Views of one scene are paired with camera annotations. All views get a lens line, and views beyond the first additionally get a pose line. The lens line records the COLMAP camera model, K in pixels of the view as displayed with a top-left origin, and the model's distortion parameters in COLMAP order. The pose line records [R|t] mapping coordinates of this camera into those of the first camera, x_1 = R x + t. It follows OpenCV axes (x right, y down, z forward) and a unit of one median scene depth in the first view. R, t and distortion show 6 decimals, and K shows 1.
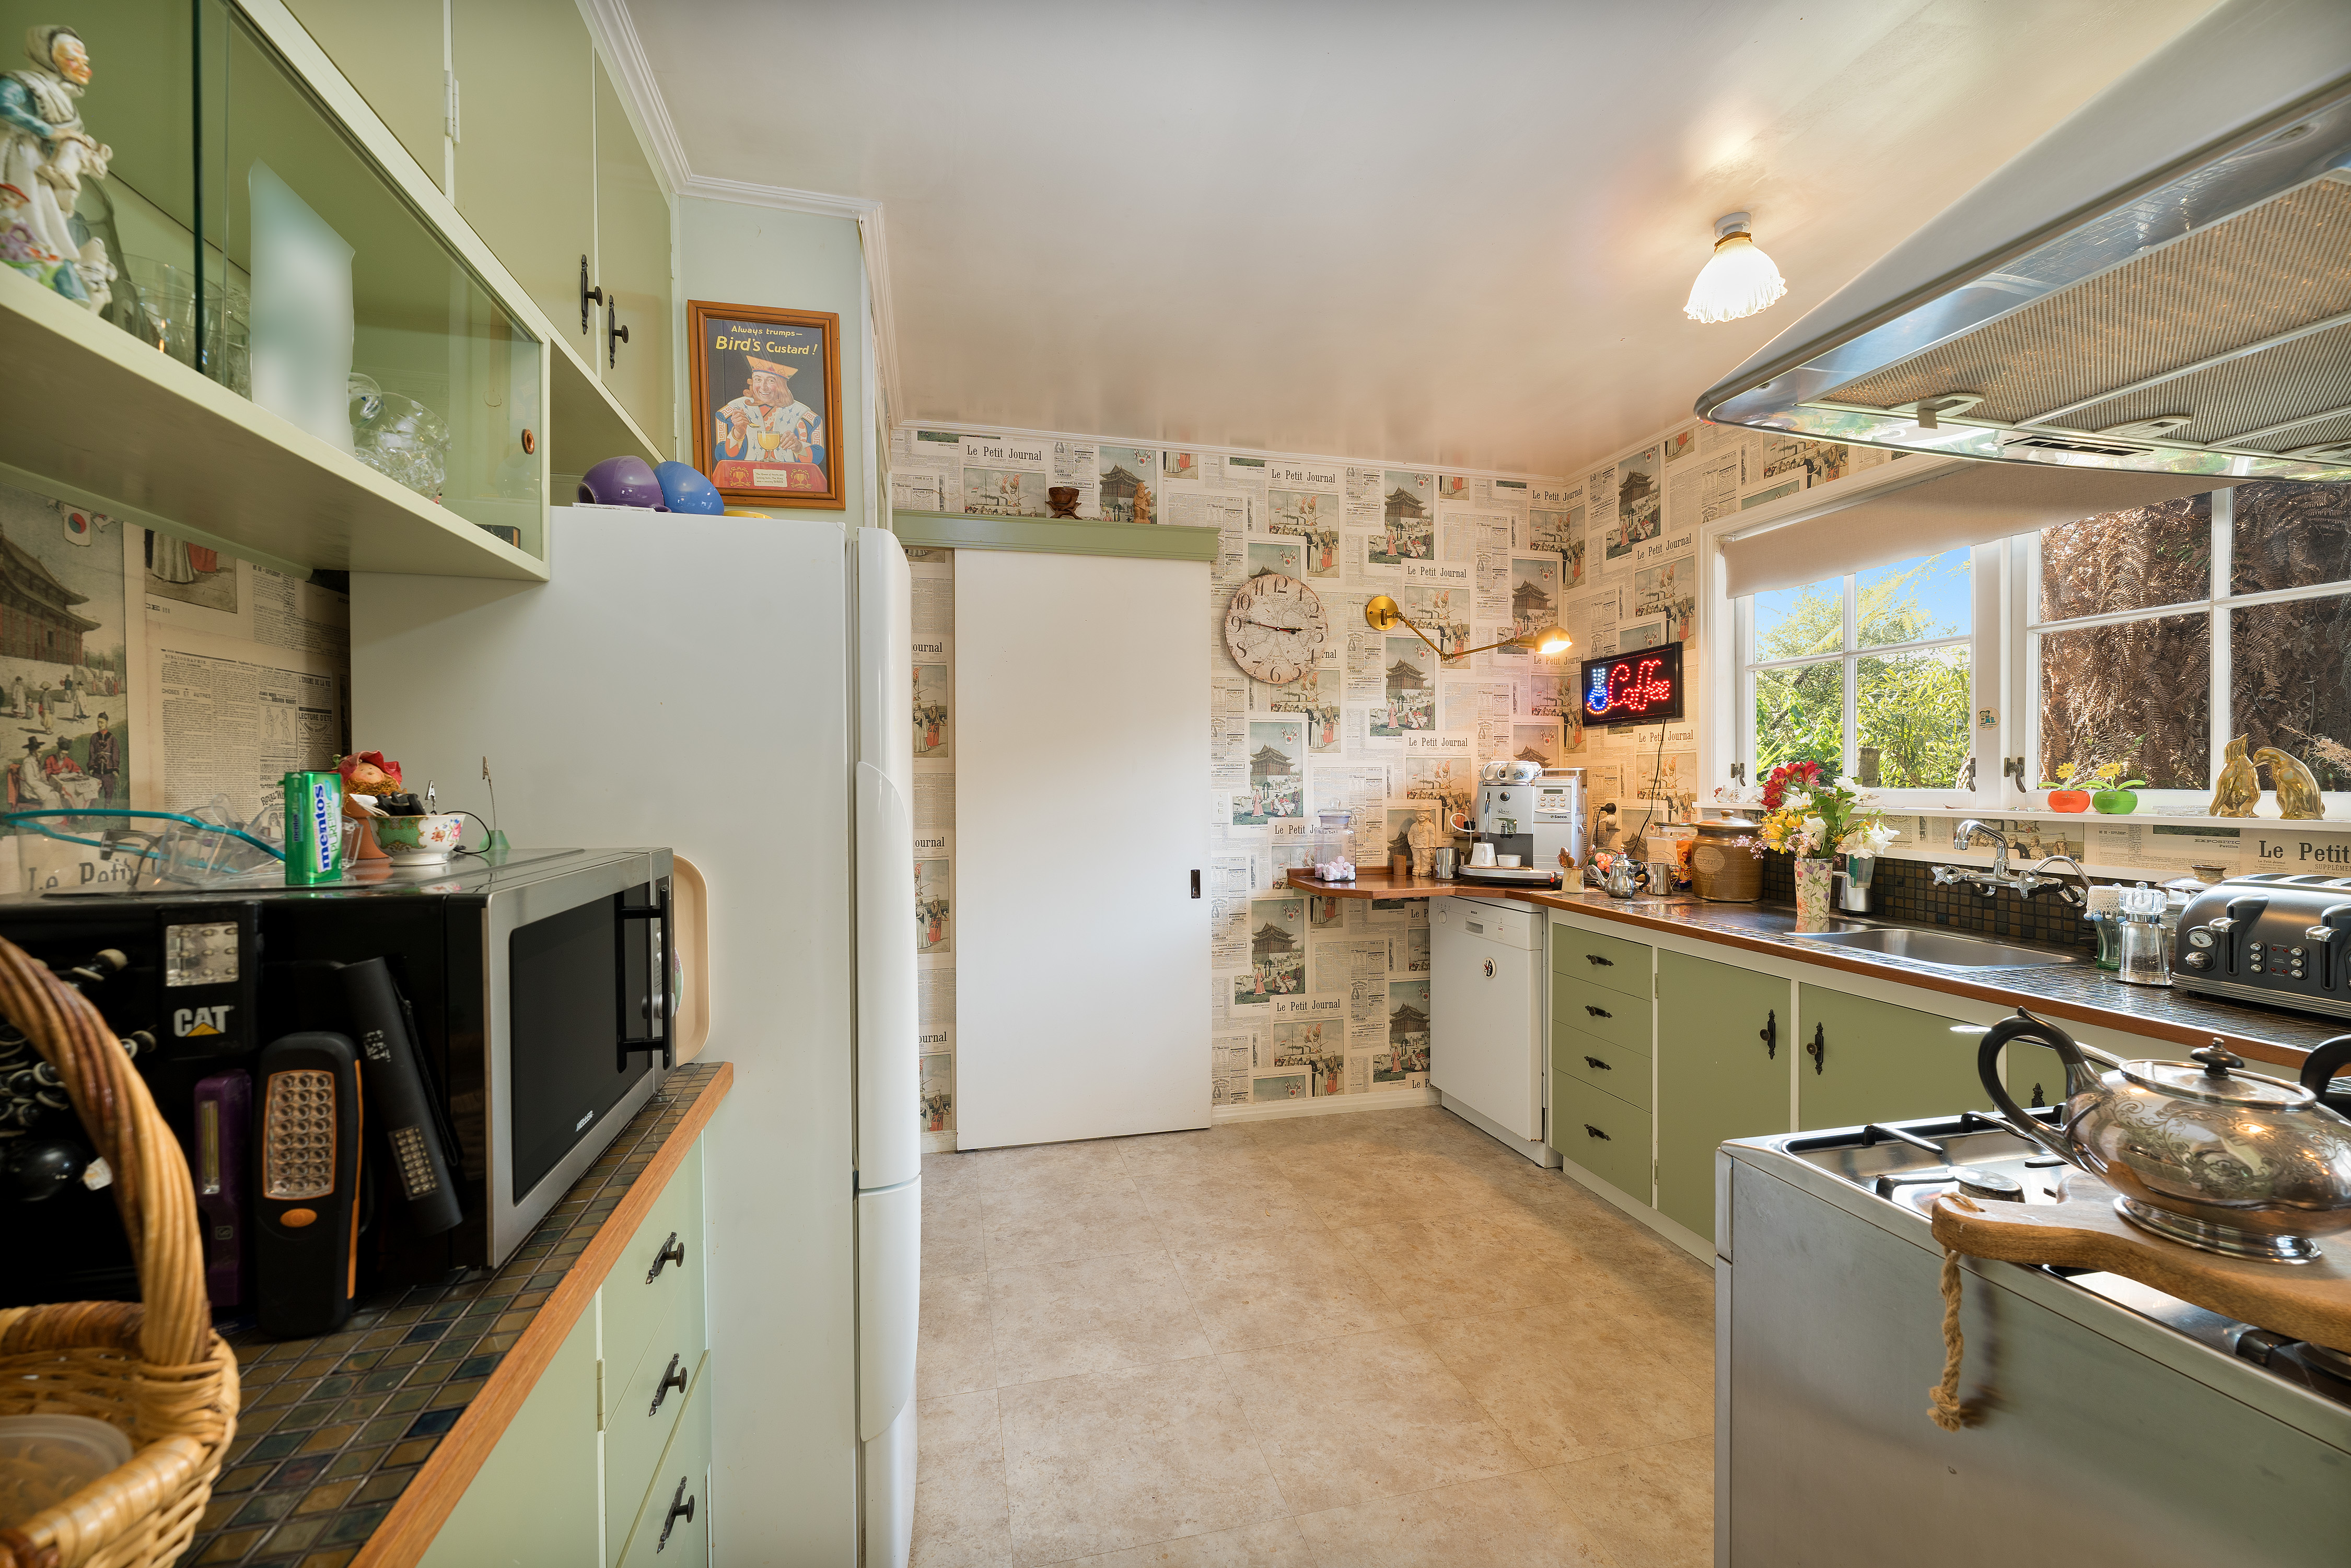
lens RADIAL K [[975.1, 0, 1172.4], [0, 975.1, 780.1], [0, 0, 1]] dist [0.003115, -0.000414]
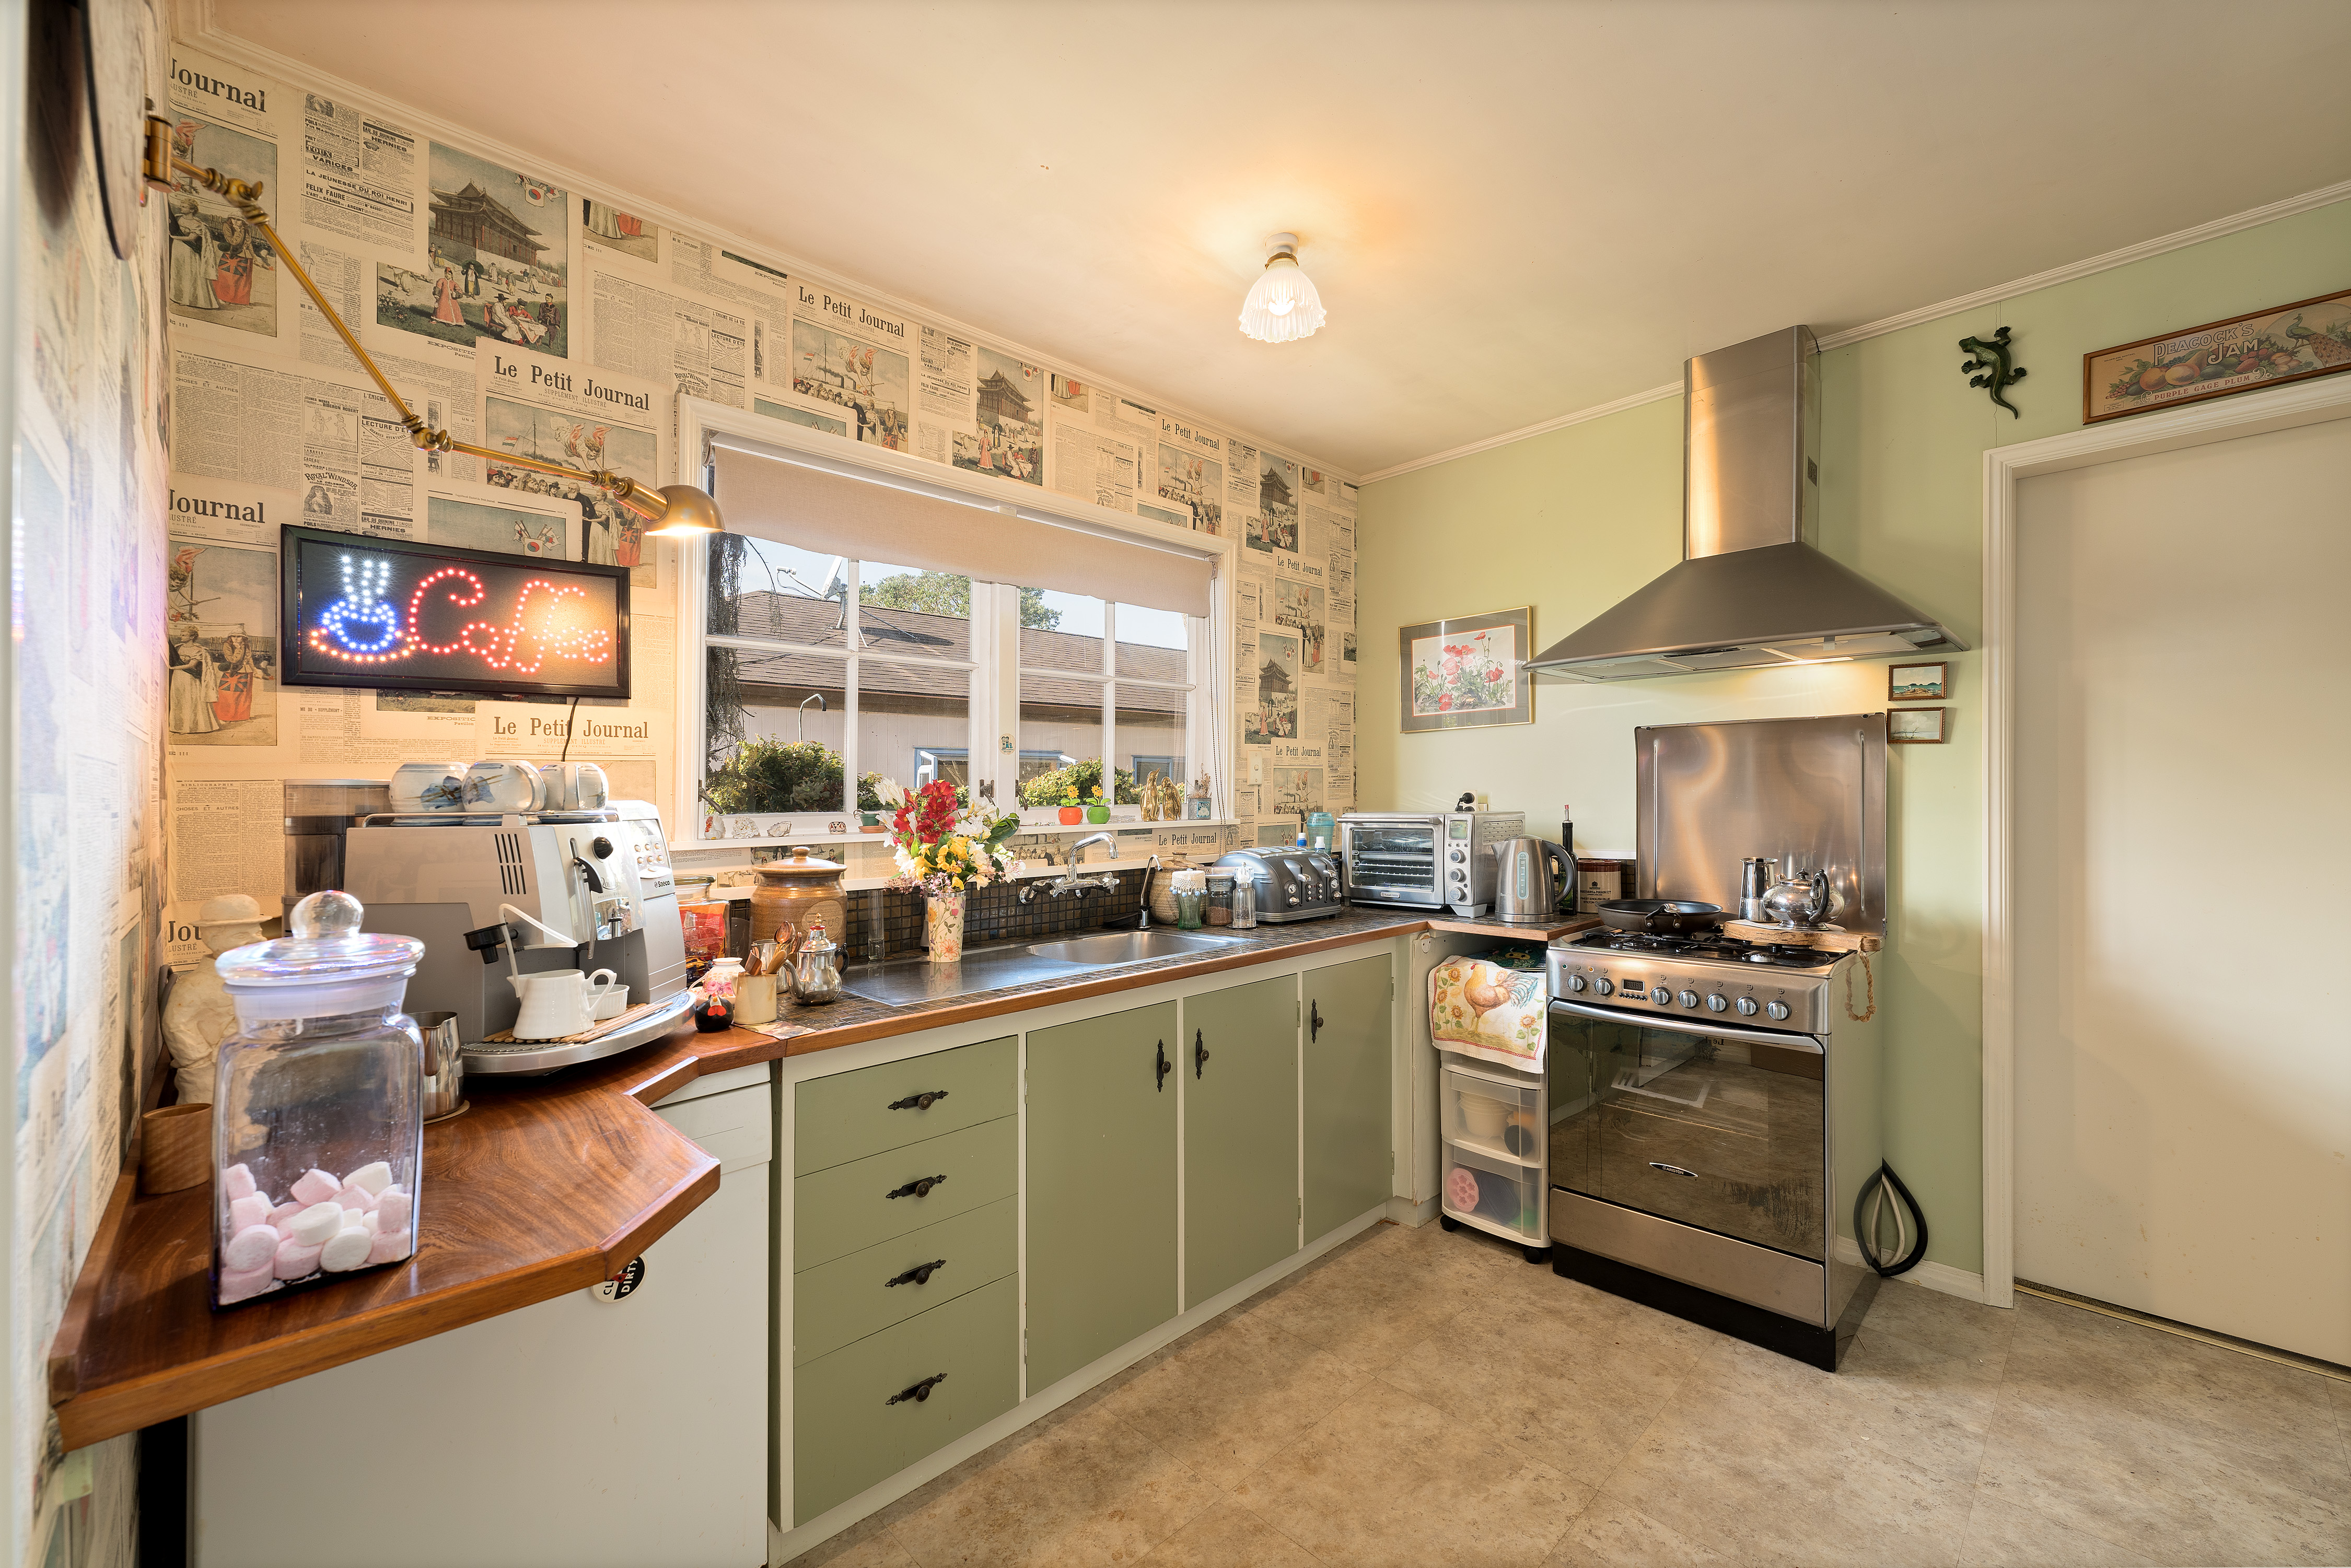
lens RADIAL K [[975.1, 0, 1151.7], [0, 975.1, 790.8], [0, 0, 1]] dist [0.003115, -0.000414]
pose [[-0.510986, 0.009856, 0.859532, -0.146877], [0.013894, 0.999898, -0.003206, -0.003207], [-0.859476, 0.010305, -0.511071, 1.090083]]
